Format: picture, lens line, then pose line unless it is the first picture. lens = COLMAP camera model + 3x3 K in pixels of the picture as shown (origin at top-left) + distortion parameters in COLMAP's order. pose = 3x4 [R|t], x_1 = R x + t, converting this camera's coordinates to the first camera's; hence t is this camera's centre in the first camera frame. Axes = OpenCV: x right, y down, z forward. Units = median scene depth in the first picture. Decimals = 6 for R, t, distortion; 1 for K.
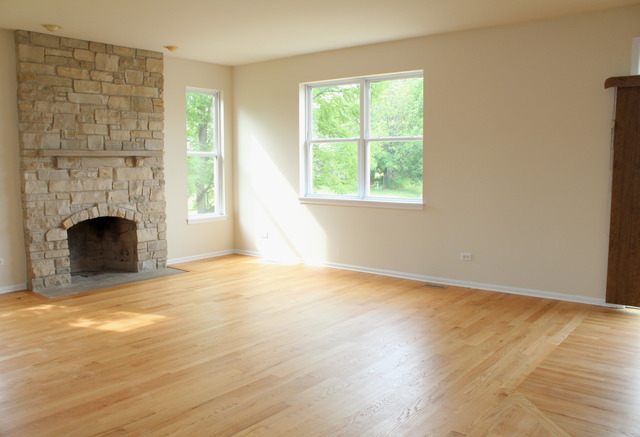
lens RADIAL K [[560.3, 0, 320.0], [0, 560.3, 218.5], [0, 0, 1]] dist [-0.083848, 0.015823]
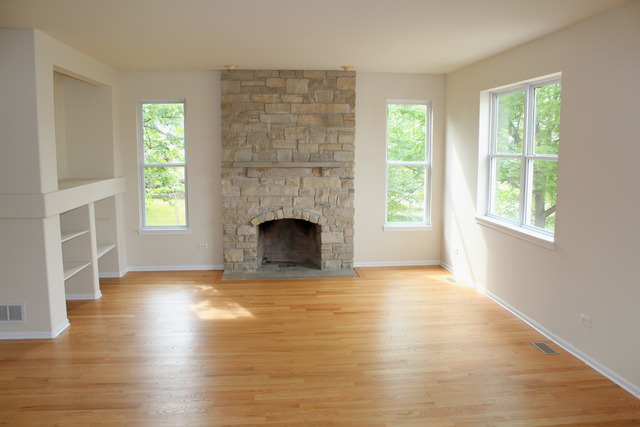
lens RADIAL K [[551.7, 0, 320.0], [0, 551.7, 213.5], [0, 0, 1]] dist [-0.119723, -0.000228]
pose [[0.702969, 0.092698, -0.705154, 0.467963], [-0.077391, 0.995552, 0.053722, -0.080052], [0.706997, 0.016808, 0.707017, 0.217464]]
